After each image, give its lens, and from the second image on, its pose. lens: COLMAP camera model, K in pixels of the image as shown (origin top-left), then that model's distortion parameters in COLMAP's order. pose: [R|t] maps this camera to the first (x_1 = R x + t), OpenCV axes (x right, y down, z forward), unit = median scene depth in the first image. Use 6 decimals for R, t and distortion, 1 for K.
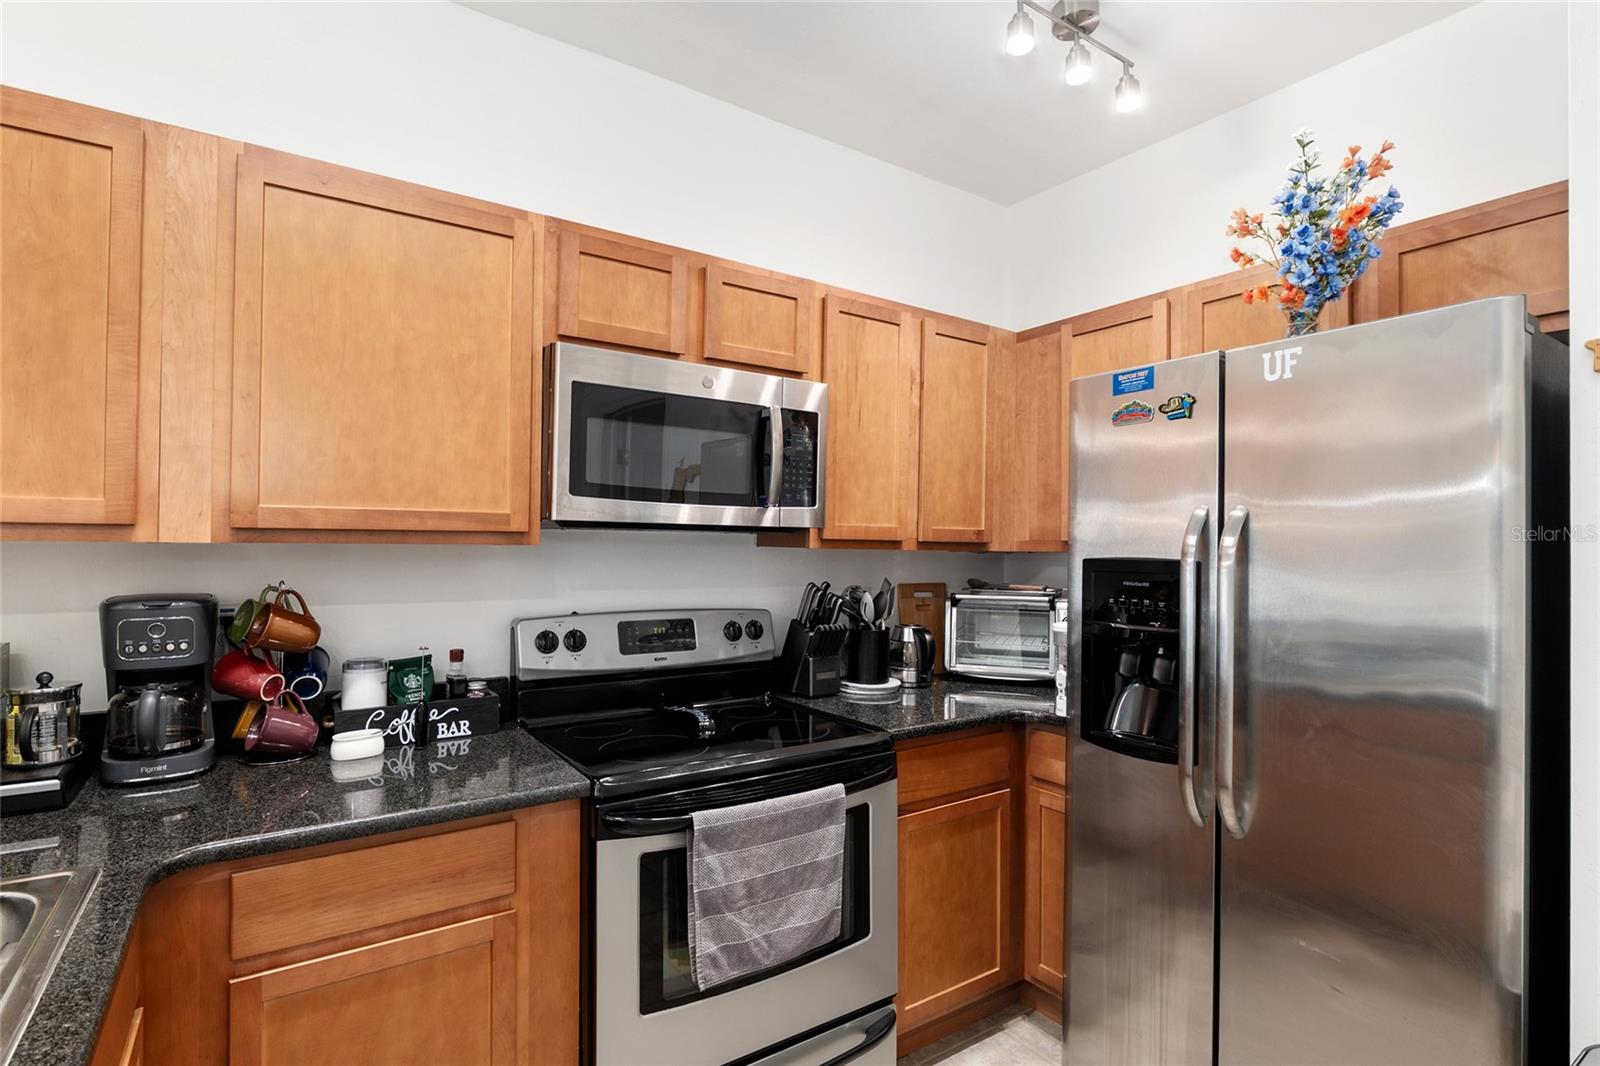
lens RADIAL K [[790.4, 0, 796.6], [0, 790.4, 534.7], [0, 0, 1]] dist [-0.005680, -0.000304]
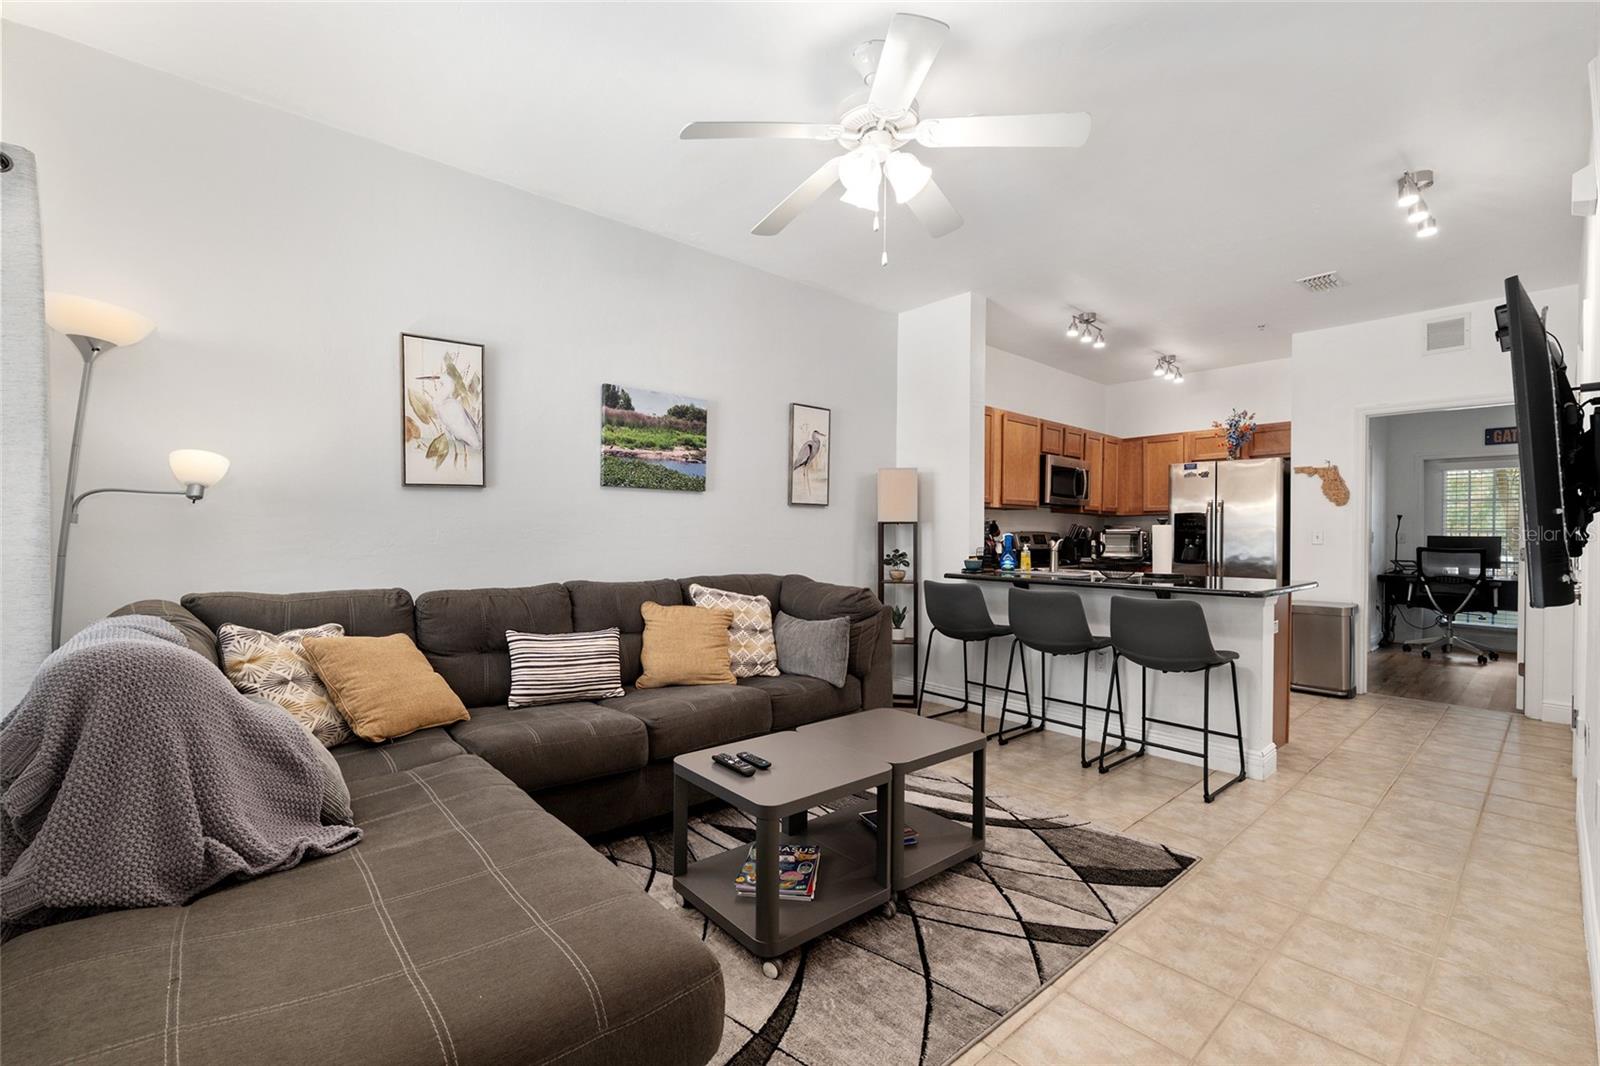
lens RADIAL K [[687.7, 0, 793.9], [0, 687.7, 536.5], [0, 0, 1]] dist [-0.005134, -0.000240]
pose [[0.991796, -0.003704, 0.127777, -1.851602], [0.001548, 0.999855, 0.016963, 0.082242], [-0.127822, -0.016626, 0.991658, -2.001229]]
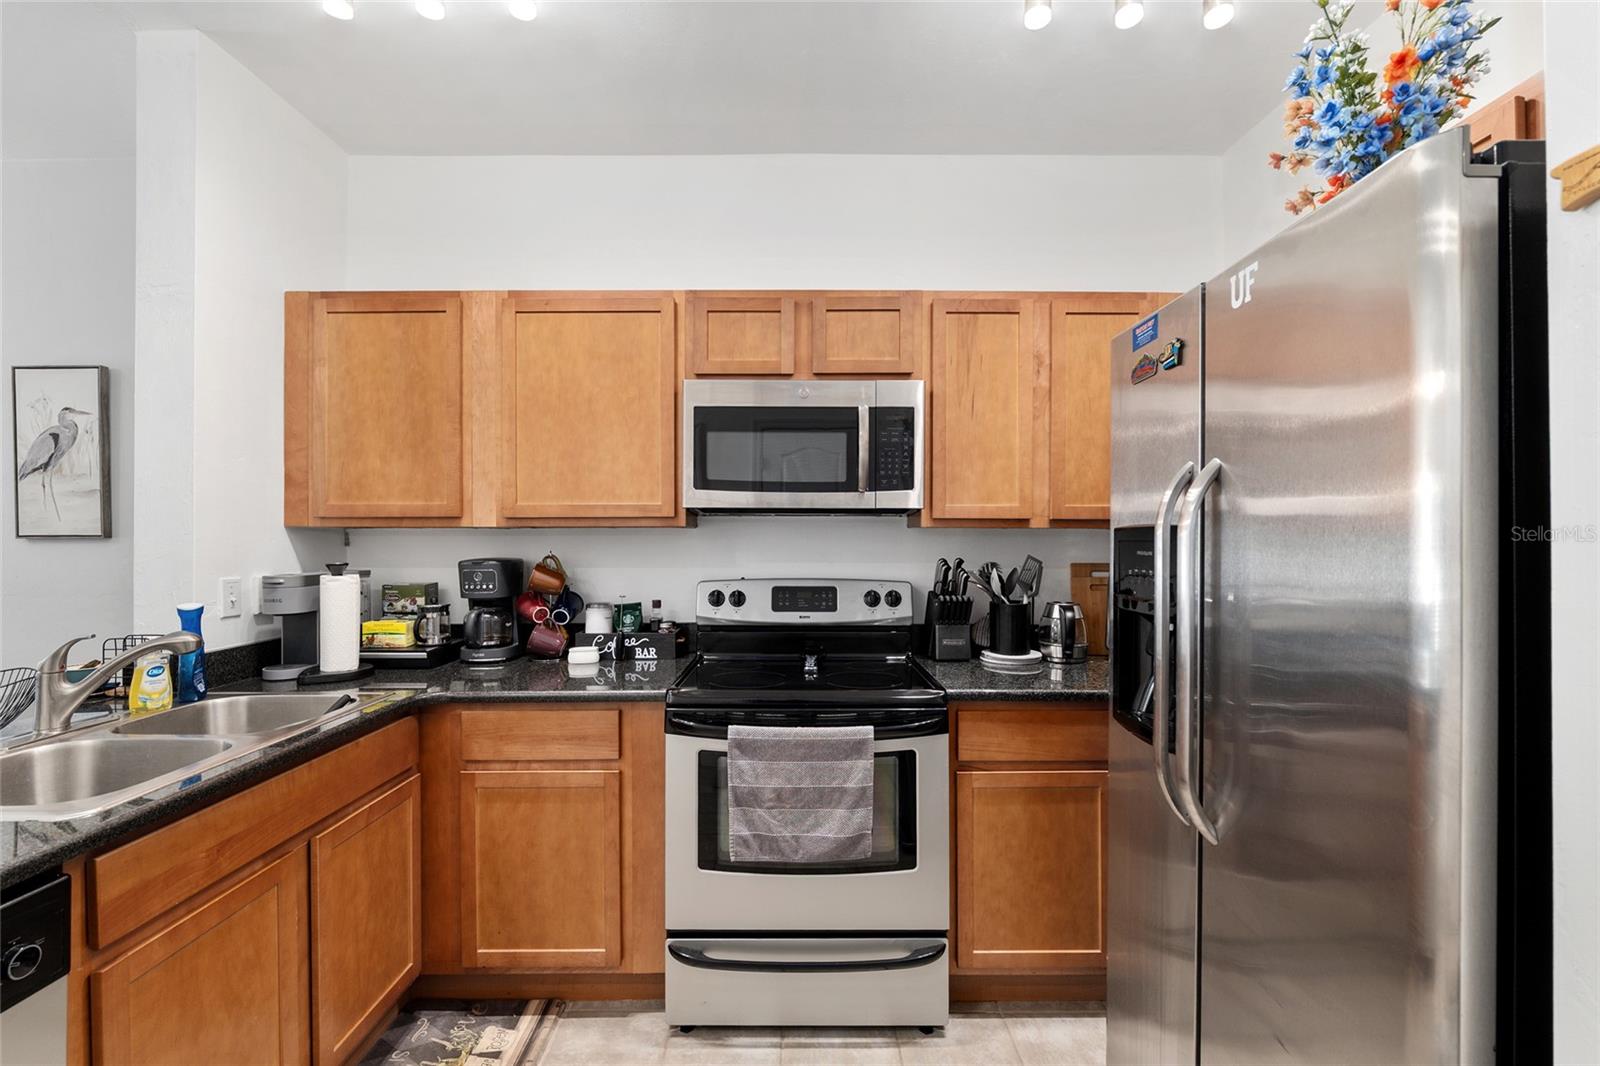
lens RADIAL K [[687.7, 0, 793.9], [0, 687.7, 536.5], [0, 0, 1]] dist [-0.005134, -0.000240]
pose [[0.822937, -0.013720, -0.567967, 0.526441], [0.016656, 0.999861, -0.000020, 0.034408], [0.567889, -0.009444, 0.823051, 0.105985]]
